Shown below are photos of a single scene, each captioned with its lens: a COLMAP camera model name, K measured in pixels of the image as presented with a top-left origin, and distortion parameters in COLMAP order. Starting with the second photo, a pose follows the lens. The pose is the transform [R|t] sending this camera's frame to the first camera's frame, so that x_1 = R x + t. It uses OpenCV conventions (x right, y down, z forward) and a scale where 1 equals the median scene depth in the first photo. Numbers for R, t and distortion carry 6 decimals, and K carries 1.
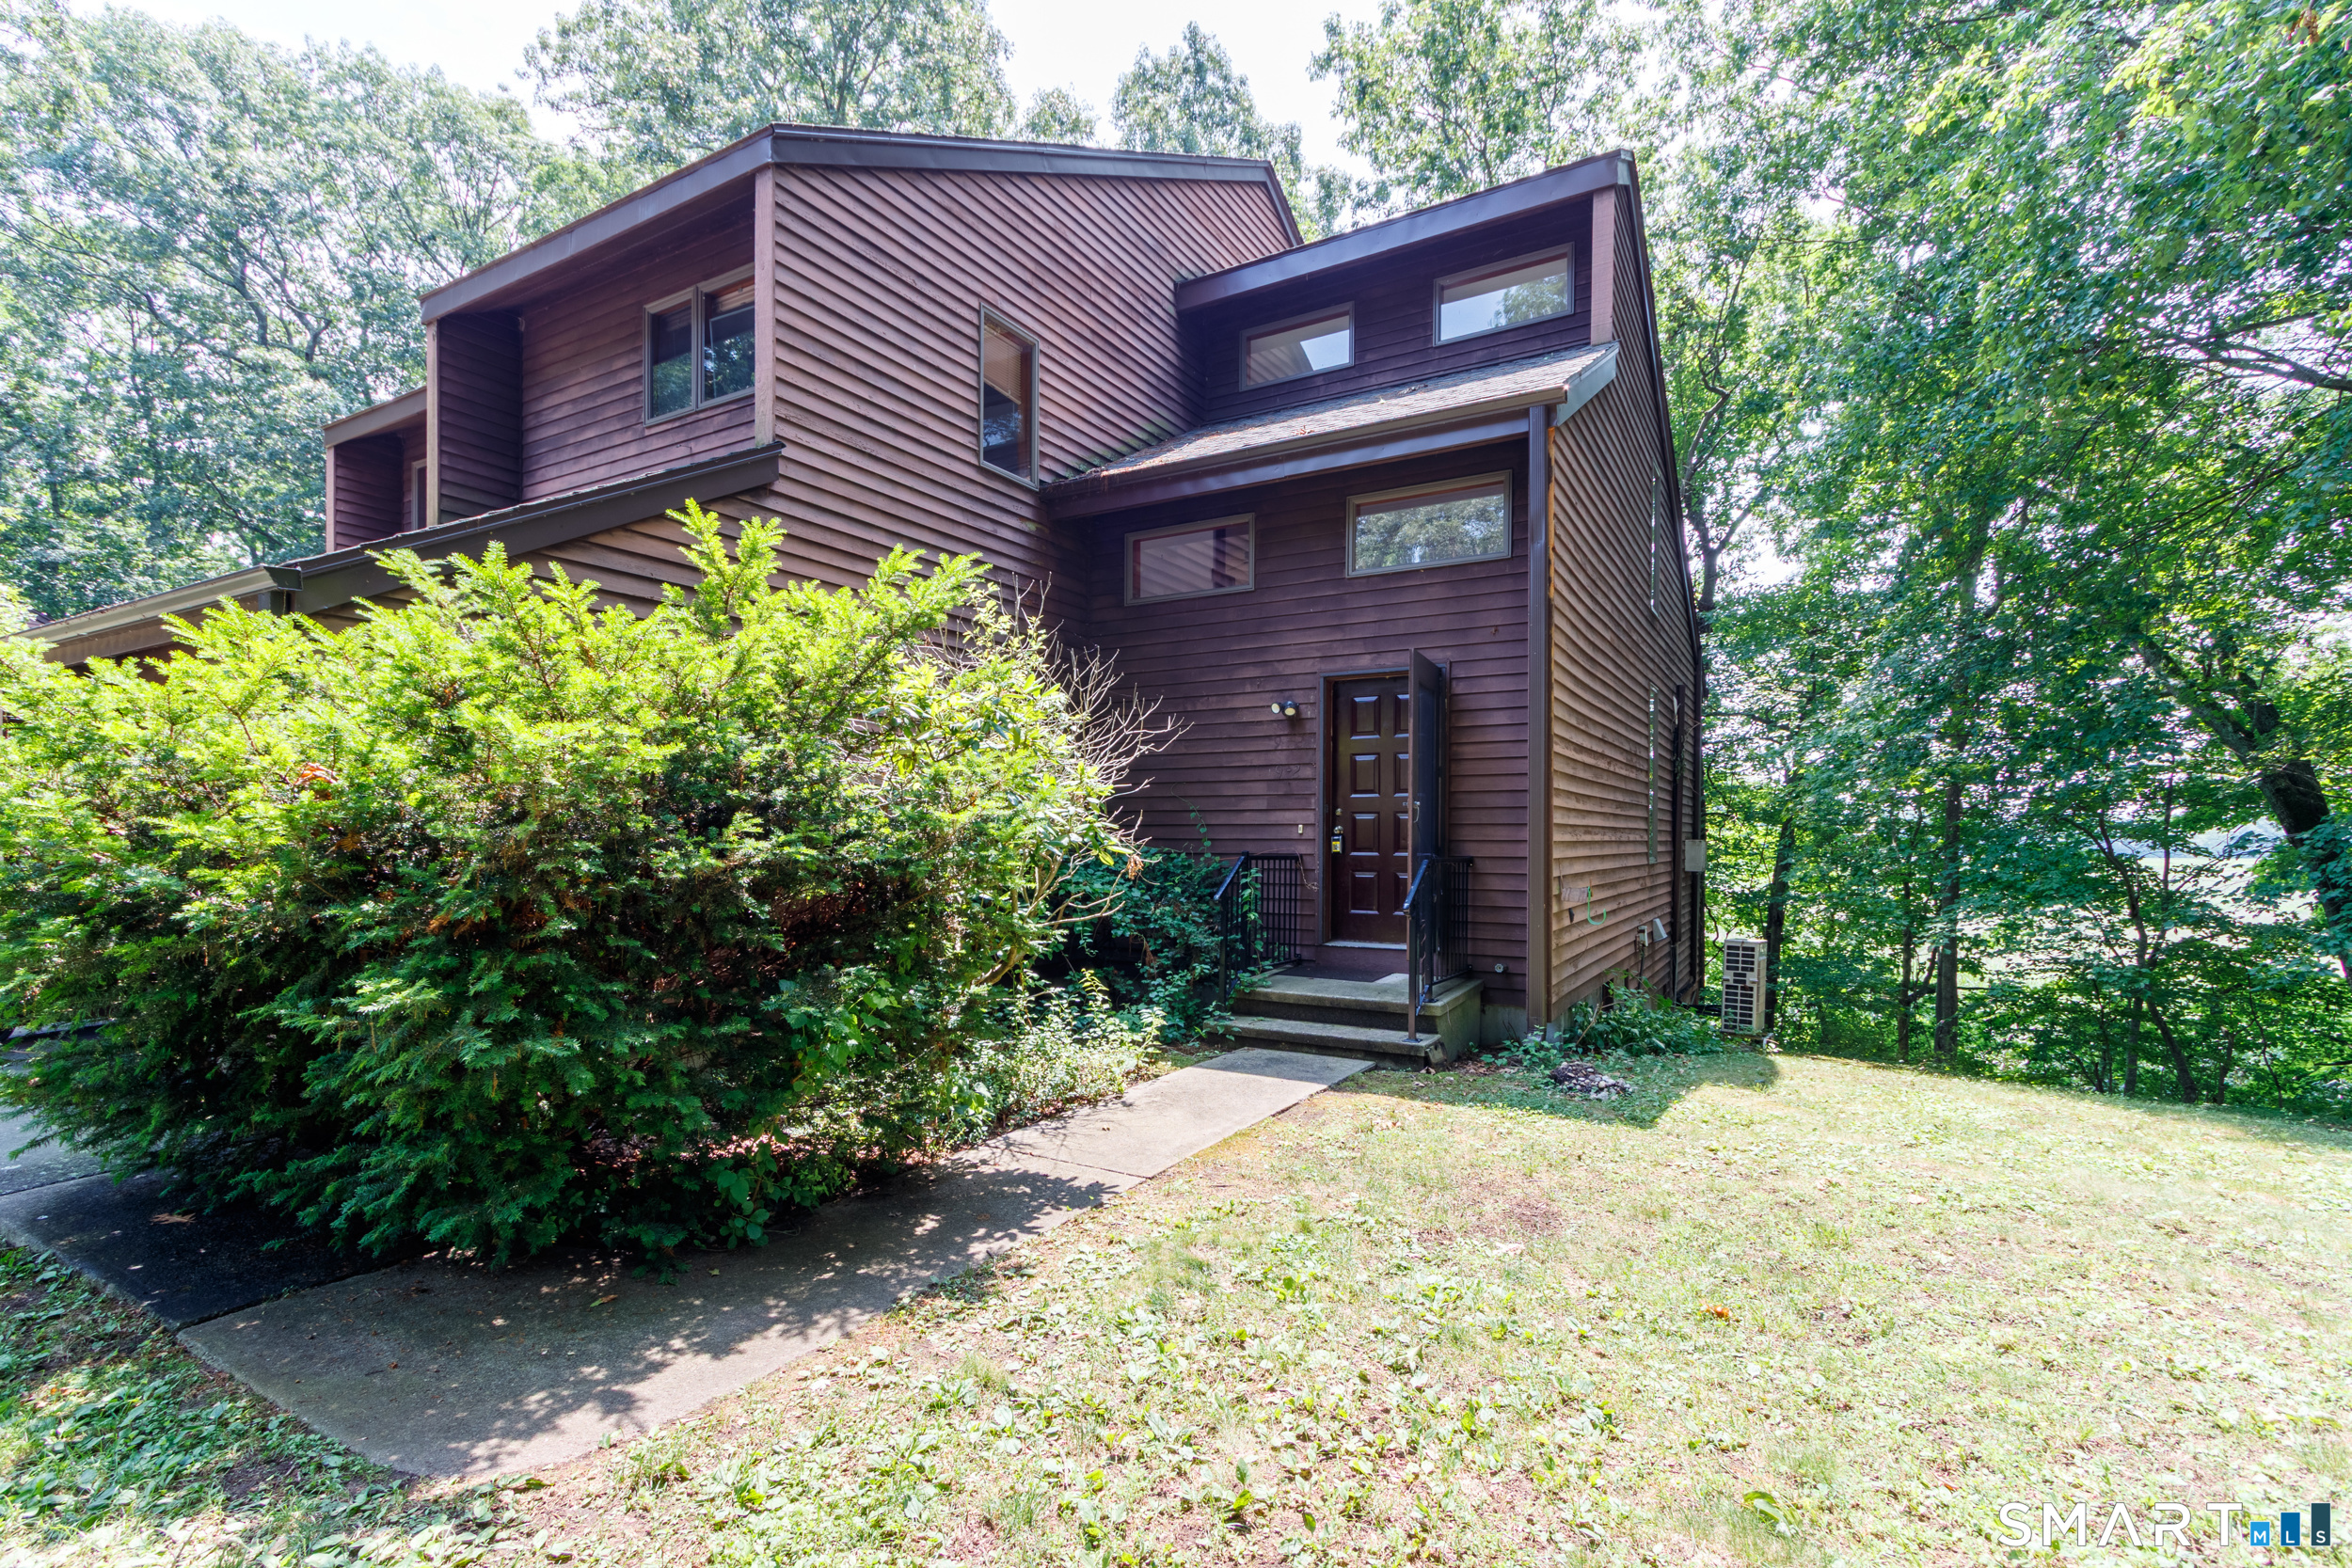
lens RADIAL K [[1094.3, 0, 1175.6], [0, 1094.3, 798.5], [0, 0, 1]] dist [0.005145, -0.000225]
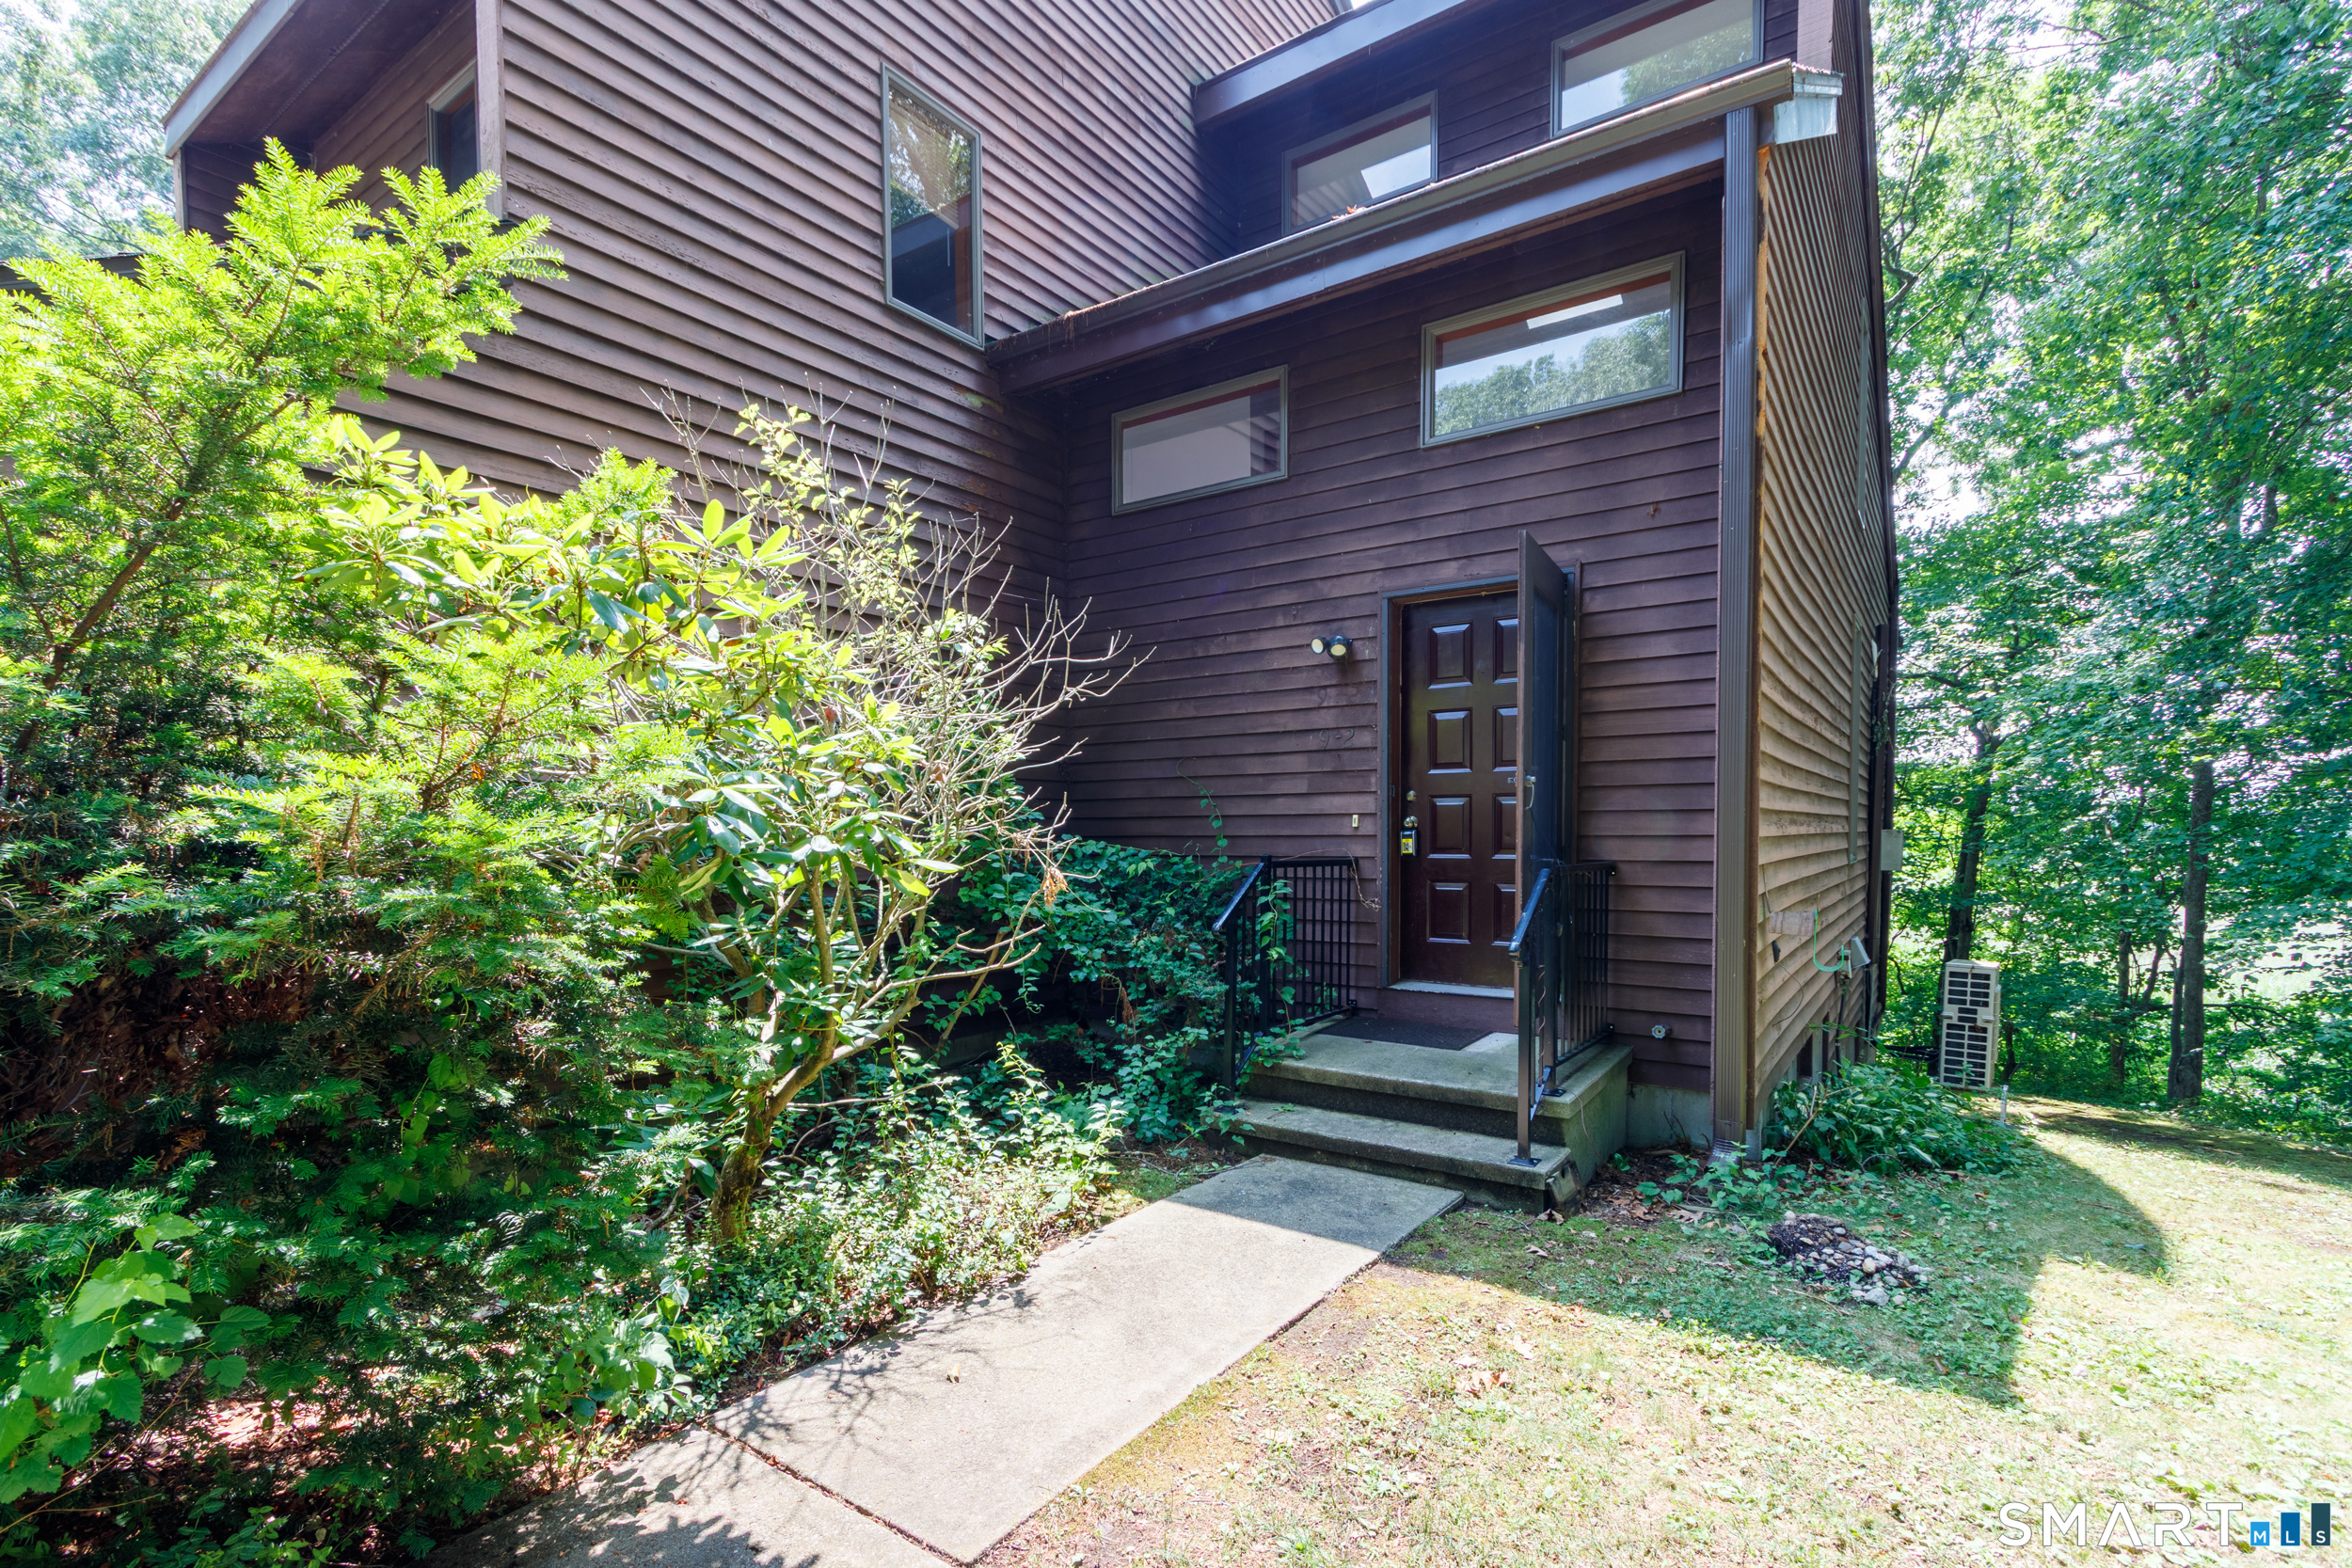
lens RADIAL K [[1094.3, 0, 1169.0], [0, 1094.3, 835.5], [0, 0, 1]] dist [0.005145, -0.000225]
pose [[0.995953, -0.007712, -0.089546, 0.064421], [0.011409, 0.999100, 0.040853, 0.008293], [0.089151, -0.041709, 0.995144, 0.329824]]
